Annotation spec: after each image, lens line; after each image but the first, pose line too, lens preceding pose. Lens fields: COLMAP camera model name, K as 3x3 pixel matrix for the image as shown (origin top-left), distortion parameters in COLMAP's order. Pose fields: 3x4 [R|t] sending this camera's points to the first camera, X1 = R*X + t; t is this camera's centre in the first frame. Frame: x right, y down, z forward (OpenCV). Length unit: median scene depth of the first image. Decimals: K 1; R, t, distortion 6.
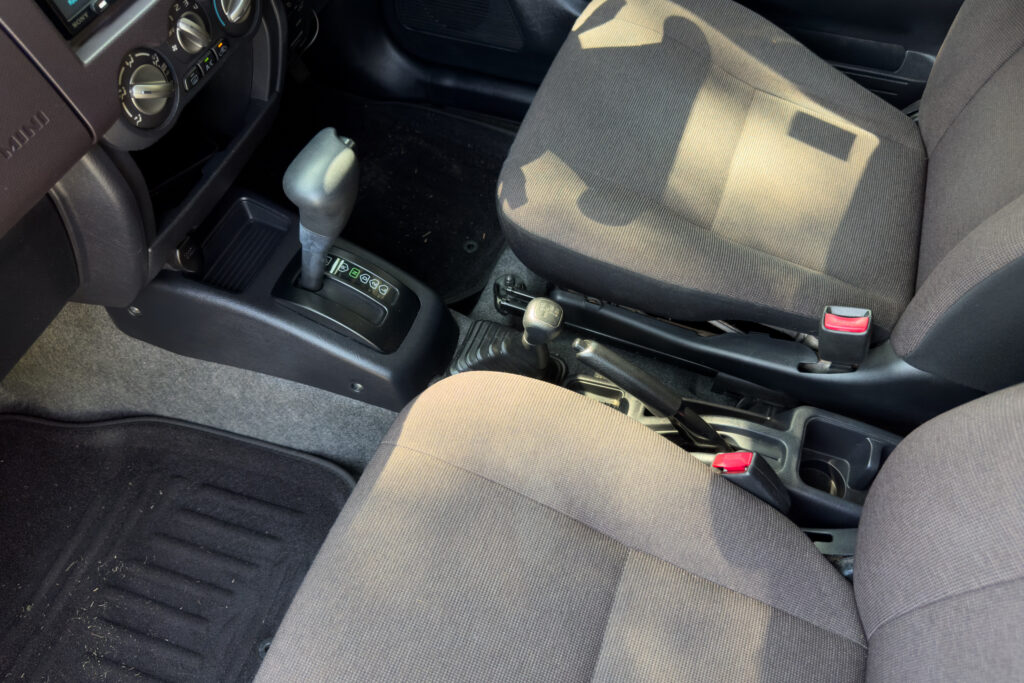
lens RADIAL K [[716.9, 0, 518.6], [0, 716.9, 343.8], [0, 0, 1]] dist [0.026681, -0.045752]
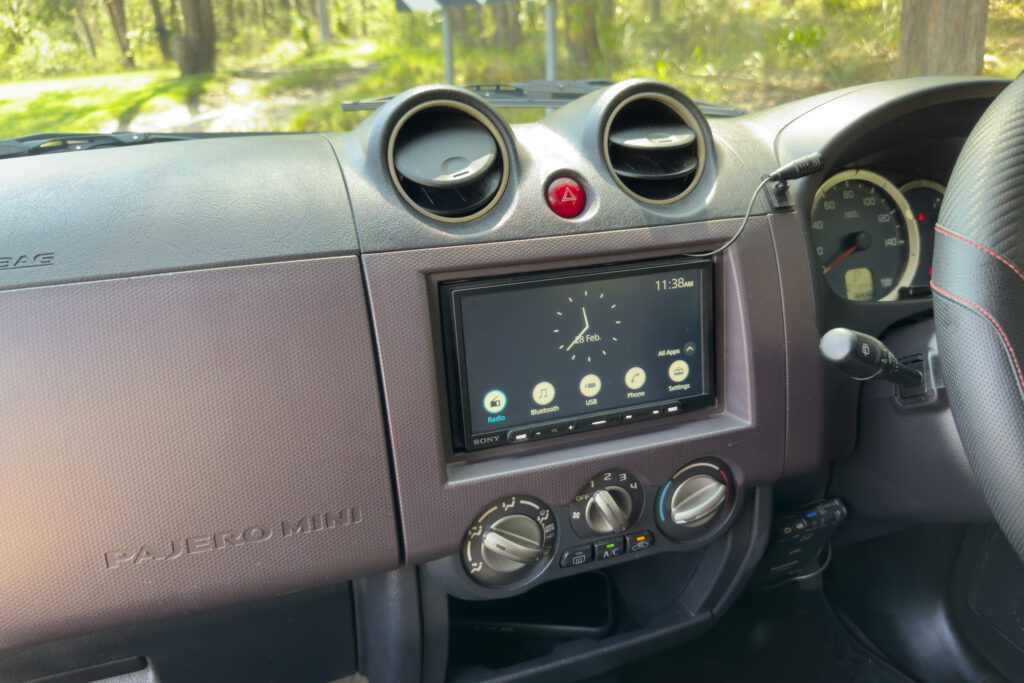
lens RADIAL K [[716.9, 0, 515.8], [0, 716.9, 308.5], [0, 0, 1]] dist [0.026681, -0.045752]
pose [[0.623109, 0.285153, -0.728301, -0.020402], [-0.657950, 0.694578, -0.290969, -0.268994], [0.422891, 0.660491, 0.620415, 0.315520]]
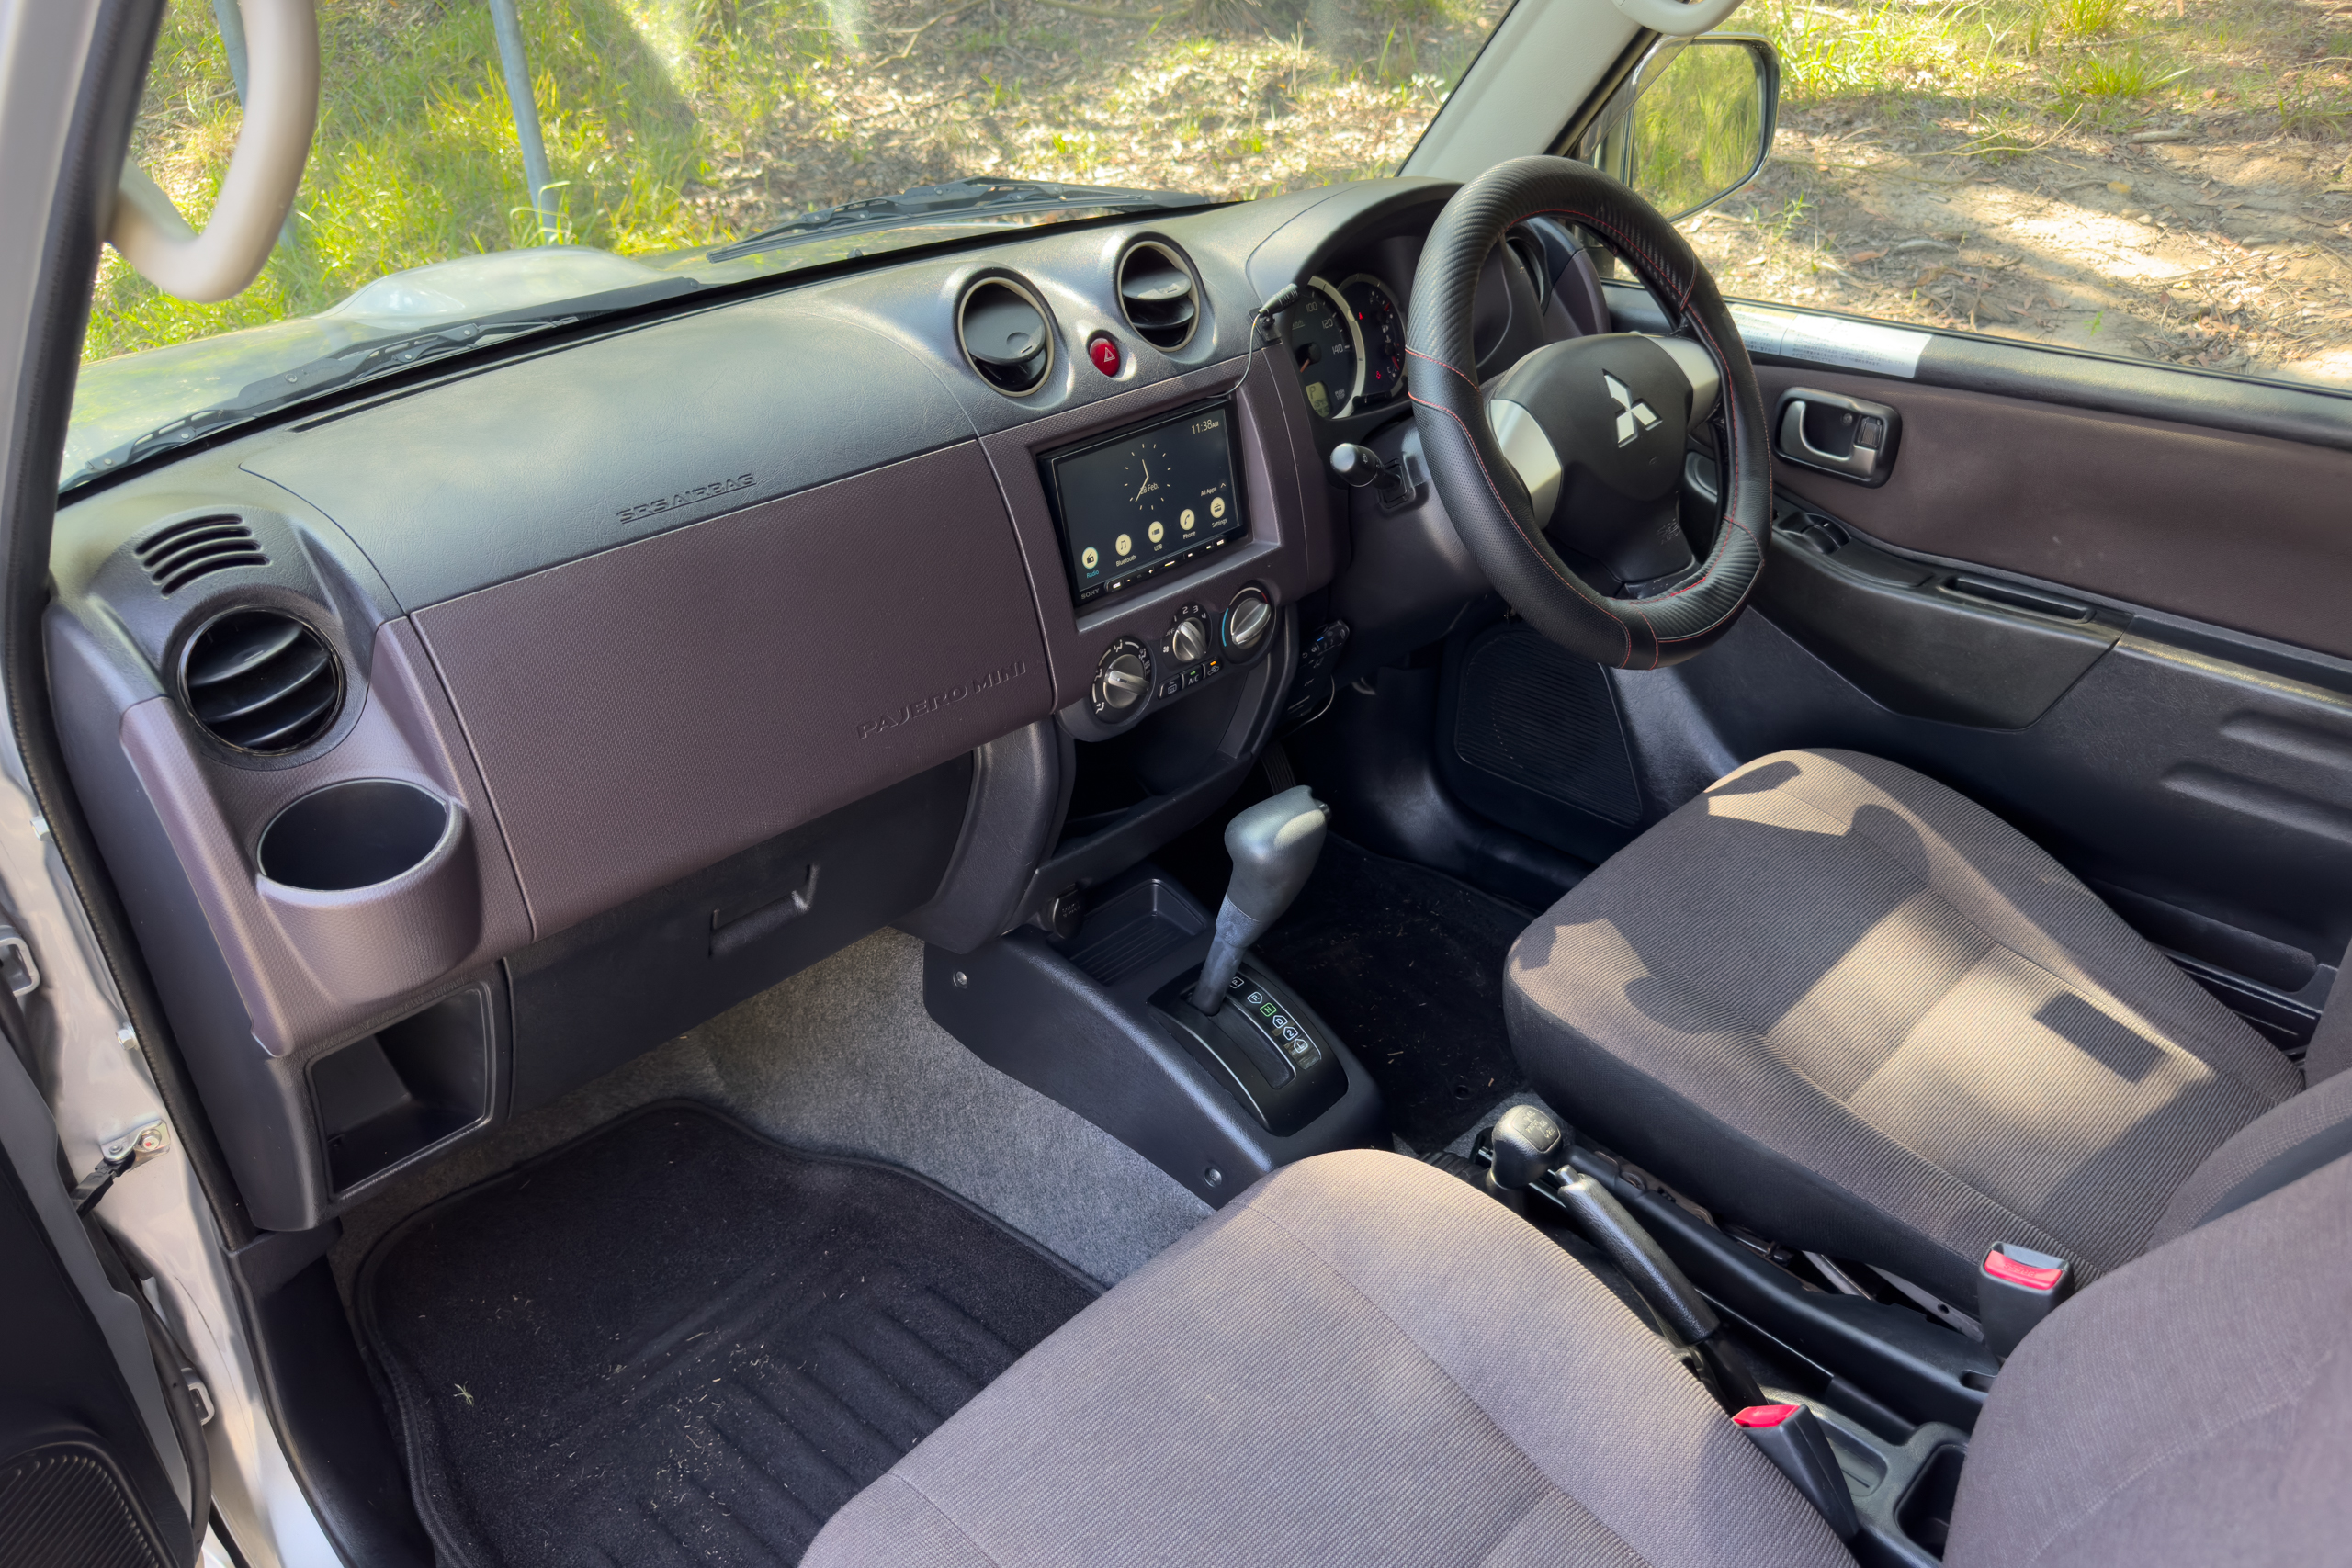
lens RADIAL K [[1646.5, 0, 1190.0], [0, 1646.5, 784.5], [0, 0, 1]] dist [0.026681, -0.045752]
pose [[0.918352, 0.217508, -0.330636, 0.206218], [-0.341844, 0.856936, -0.385750, 0.423267], [0.199431, 0.467280, 0.861323, -0.542144]]
